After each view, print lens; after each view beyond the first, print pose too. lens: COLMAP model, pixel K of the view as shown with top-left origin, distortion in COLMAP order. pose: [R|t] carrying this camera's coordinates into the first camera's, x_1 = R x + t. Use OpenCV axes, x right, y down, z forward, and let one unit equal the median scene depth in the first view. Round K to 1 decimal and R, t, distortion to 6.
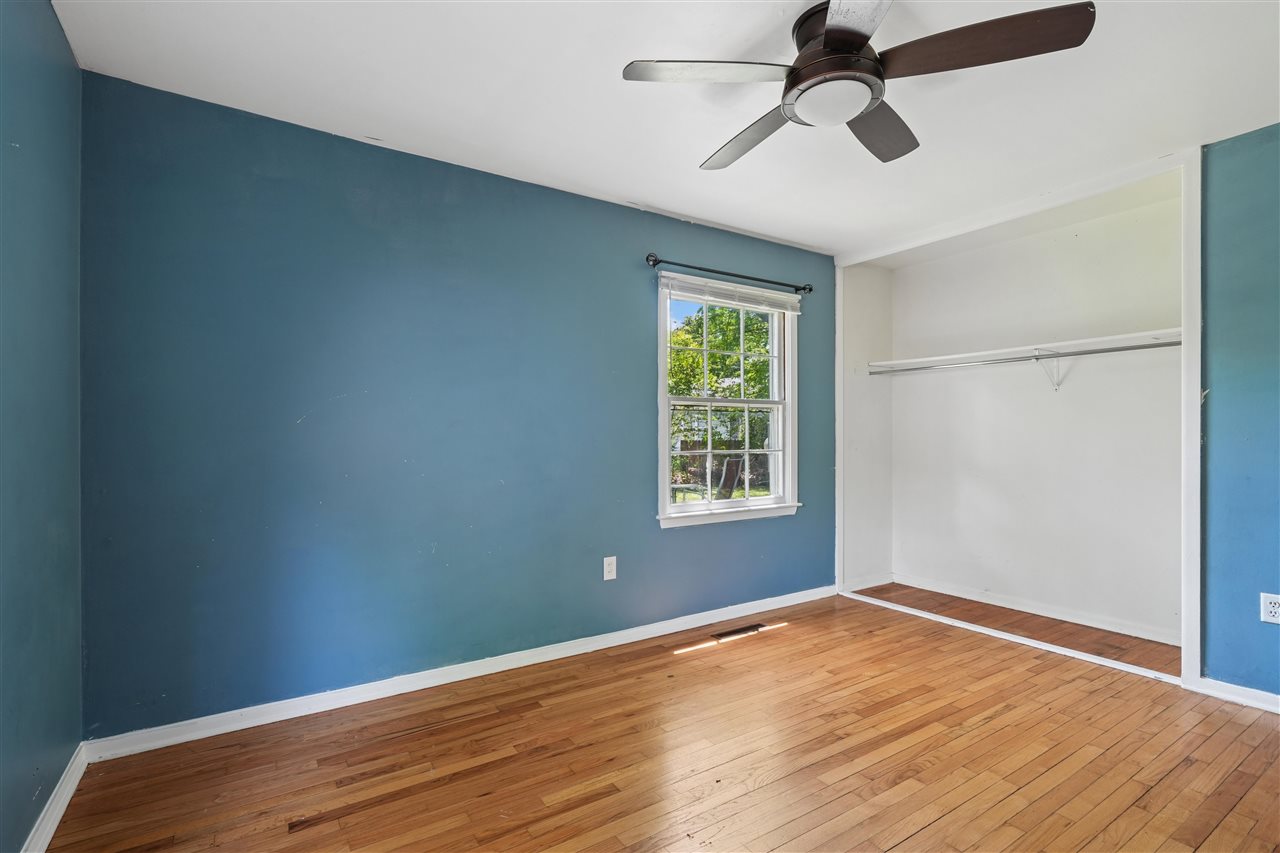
lens RADIAL K [[600.3, 0, 652.6], [0, 600.3, 432.2], [0, 0, 1]] dist [-0.006410, 0.001077]
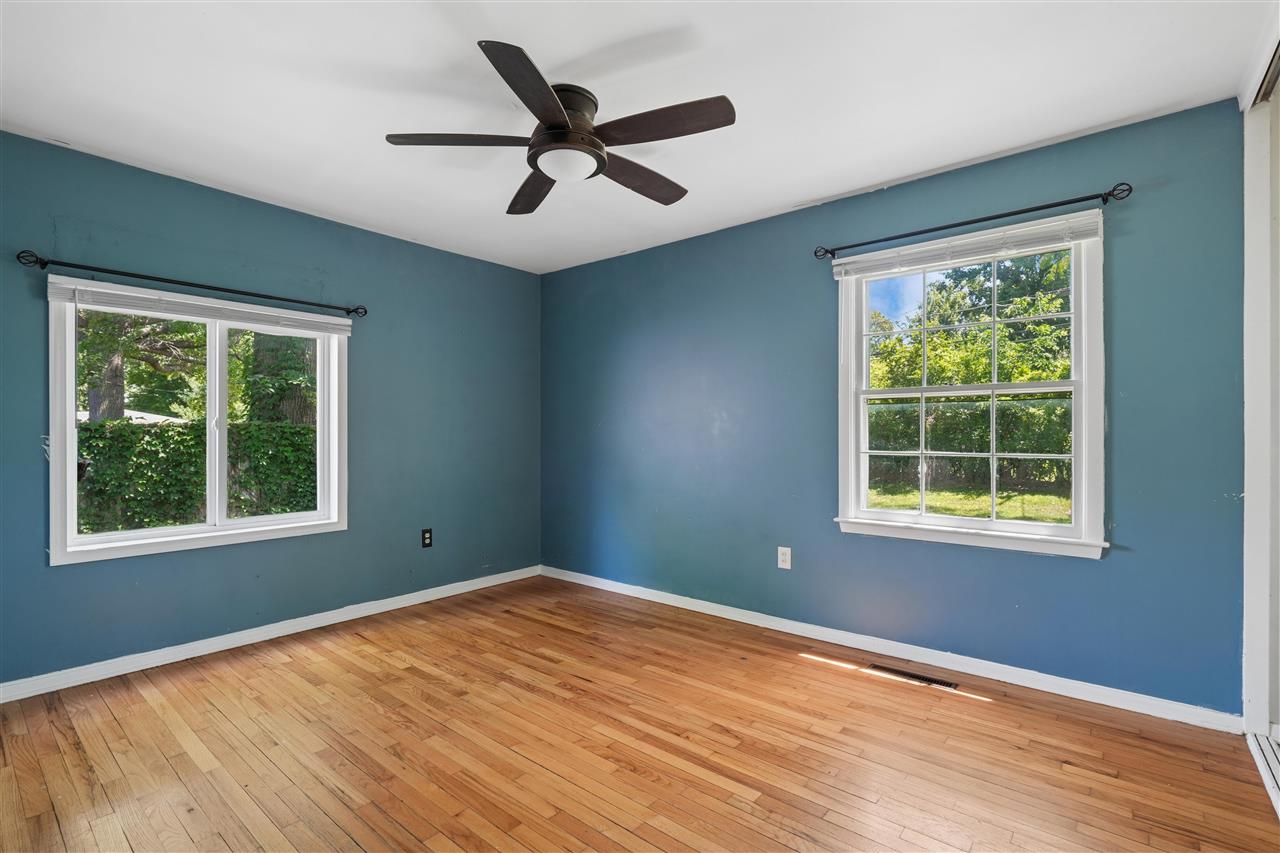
lens RADIAL K [[600.3, 0, 639.2], [0, 600.3, 428.4], [0, 0, 1]] dist [-0.006410, 0.001077]
pose [[0.279850, -0.004975, -0.960031, 1.051637], [0.004592, 0.999982, -0.003843, 0.000216], [0.960033, -0.003333, 0.279868, 0.546641]]
